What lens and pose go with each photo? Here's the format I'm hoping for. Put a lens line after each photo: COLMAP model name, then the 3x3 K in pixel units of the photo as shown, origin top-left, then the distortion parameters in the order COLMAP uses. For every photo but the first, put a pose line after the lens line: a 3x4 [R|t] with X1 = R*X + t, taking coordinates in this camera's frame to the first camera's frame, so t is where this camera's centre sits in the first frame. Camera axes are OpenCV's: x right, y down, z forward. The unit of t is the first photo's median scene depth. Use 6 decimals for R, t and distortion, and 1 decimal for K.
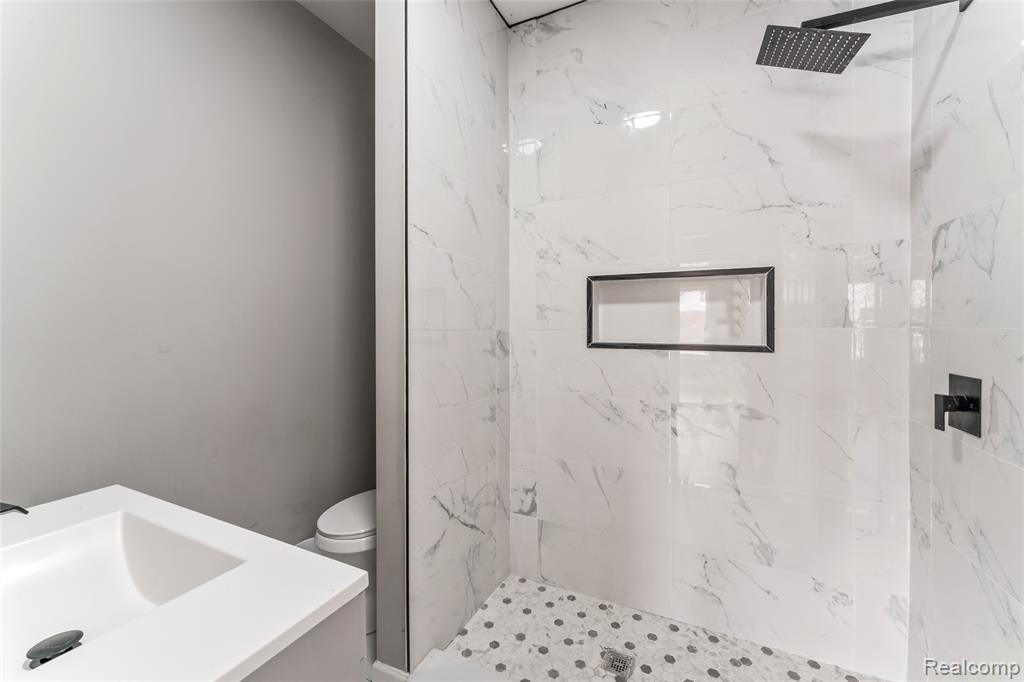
lens RADIAL K [[410.3, 0, 511.8], [0, 410.3, 336.6], [0, 0, 1]] dist [0.000122, -0.000626]
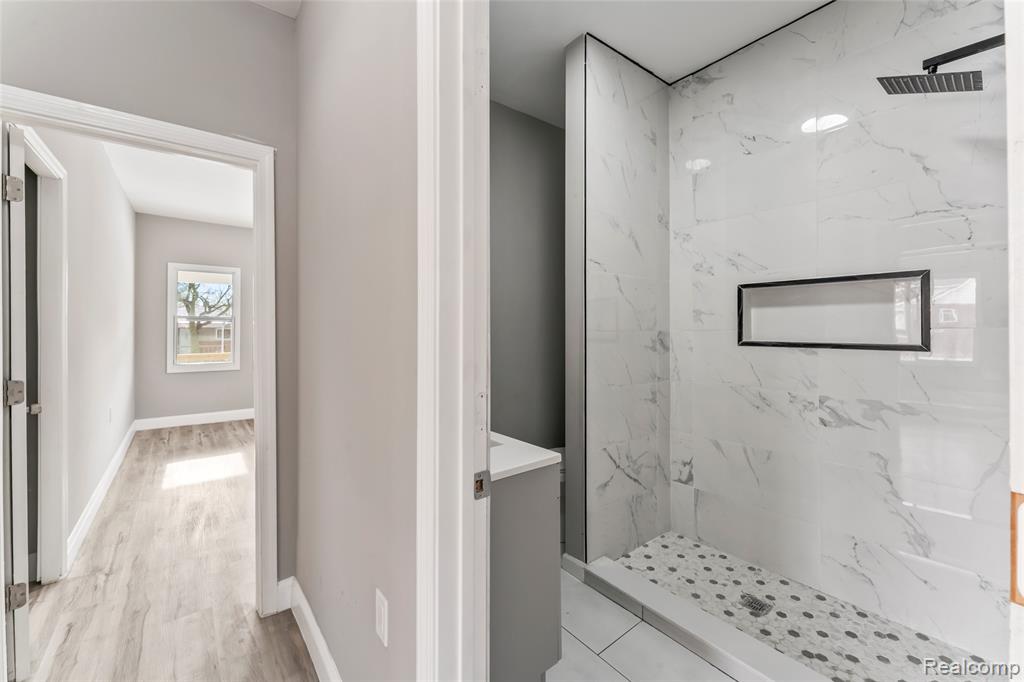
lens RADIAL K [[410.3, 0, 511.2], [0, 410.3, 335.4], [0, 0, 1]] dist [0.000122, -0.000626]
pose [[0.899680, 0.001666, -0.436547, 0.121931], [-0.002699, 0.999995, -0.001746, 0.002114], [0.436542, 0.002749, 0.899680, -0.365648]]
